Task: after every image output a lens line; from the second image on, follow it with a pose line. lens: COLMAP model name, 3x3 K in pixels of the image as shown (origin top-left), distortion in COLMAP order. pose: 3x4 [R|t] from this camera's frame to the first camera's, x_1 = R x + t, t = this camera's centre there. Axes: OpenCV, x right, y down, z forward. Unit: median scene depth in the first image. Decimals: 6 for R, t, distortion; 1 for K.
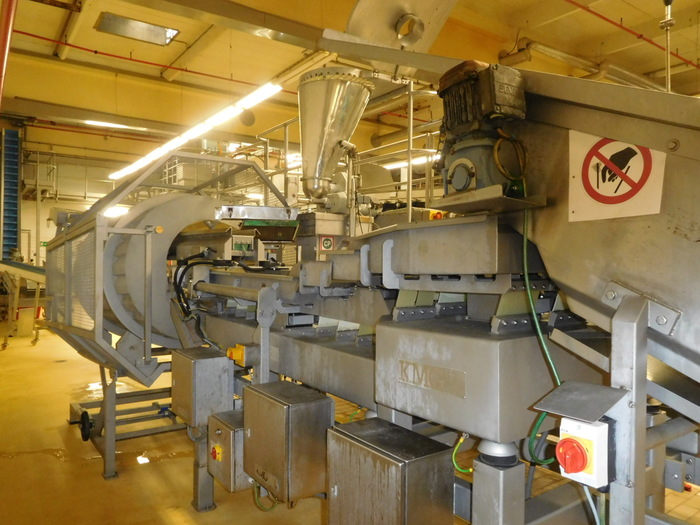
lens RADIAL K [[527.7, 0, 353.5], [0, 527.7, 263.3], [0, 0, 1]] dist [-0.017351, 0.014422]
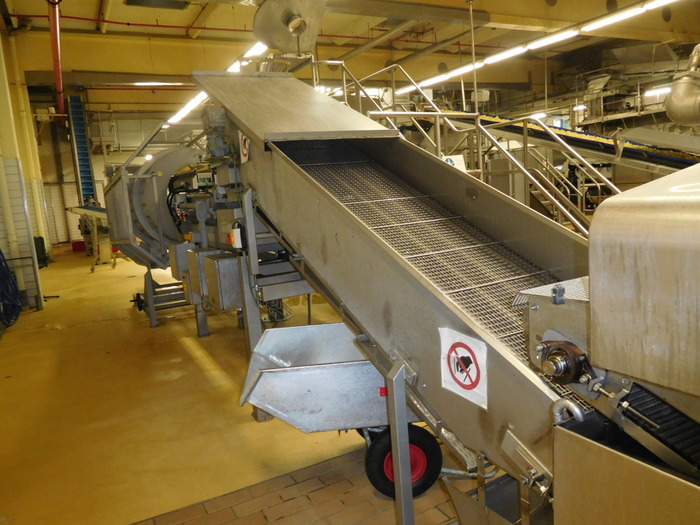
lens RADIAL K [[527.7, 0, 346.5], [0, 527.7, 262.8], [0, 0, 1]] dist [-0.017351, 0.014422]
pose [[0.987347, -0.066133, -0.144124, 0.143856], [0.085716, 0.987240, 0.134201, 0.013335], [0.133409, -0.144857, 0.980417, -0.191481]]
